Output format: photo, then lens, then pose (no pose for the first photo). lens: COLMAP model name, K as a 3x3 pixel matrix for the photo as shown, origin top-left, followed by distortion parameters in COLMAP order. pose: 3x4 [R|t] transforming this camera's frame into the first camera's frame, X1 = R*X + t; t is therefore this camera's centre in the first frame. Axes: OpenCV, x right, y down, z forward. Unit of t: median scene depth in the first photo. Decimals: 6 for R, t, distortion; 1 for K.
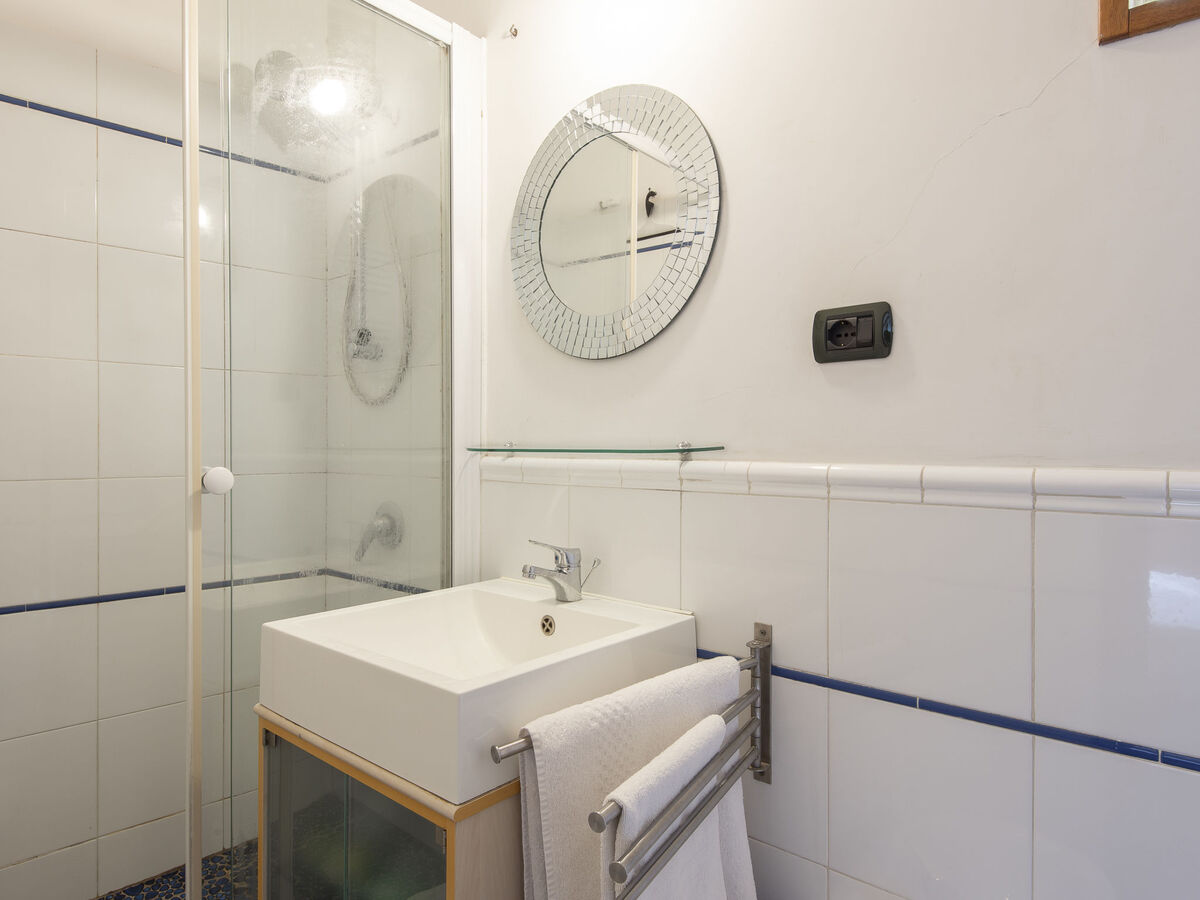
lens RADIAL K [[744.3, 0, 592.6], [0, 744.3, 449.4], [0, 0, 1]] dist [0.037974, -0.019954]
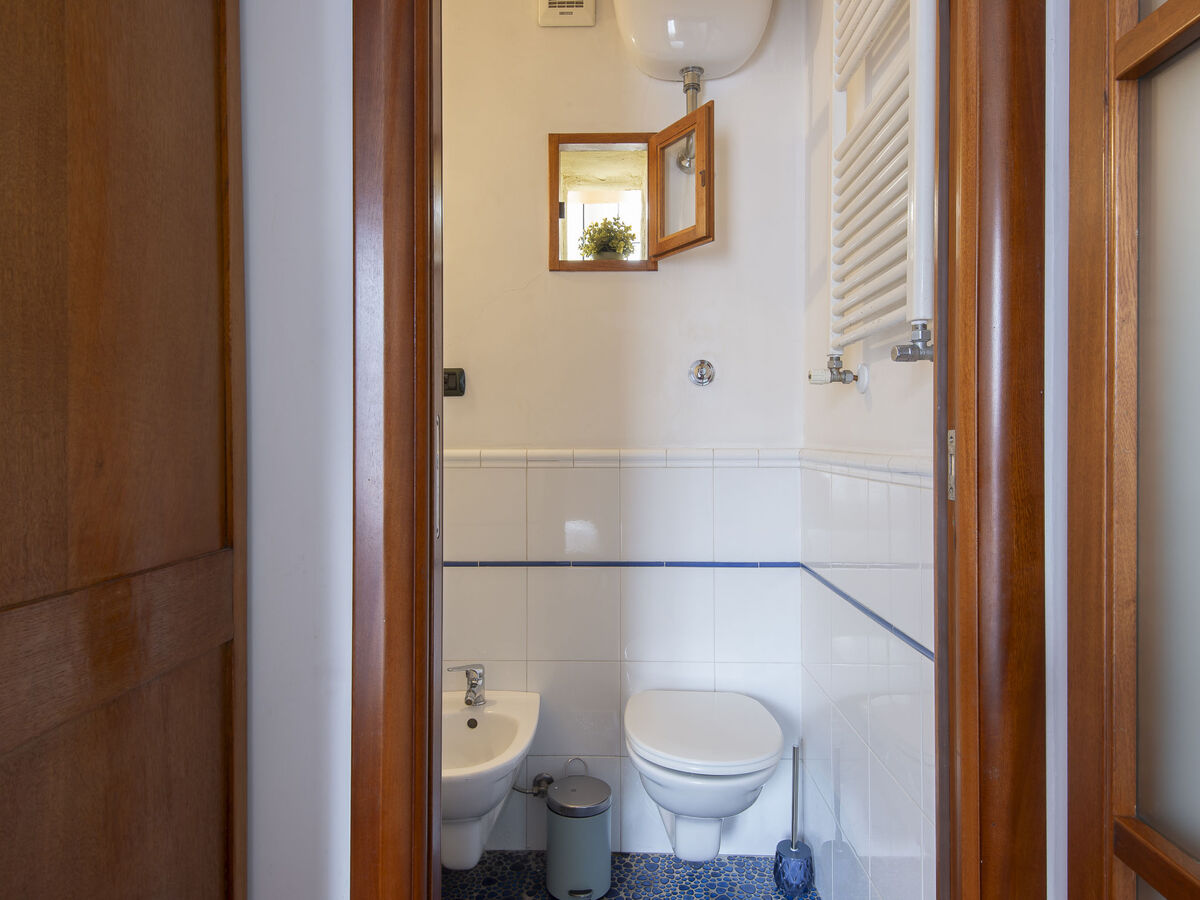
lens RADIAL K [[744.3, 0, 596.8], [0, 744.3, 436.1], [0, 0, 1]] dist [0.037974, -0.019954]
pose [[0.777994, -0.004410, 0.628256, -0.527611], [0.006100, 0.999981, -0.000535, -0.010728], [-0.628242, 0.004249, 0.778006, -0.702764]]
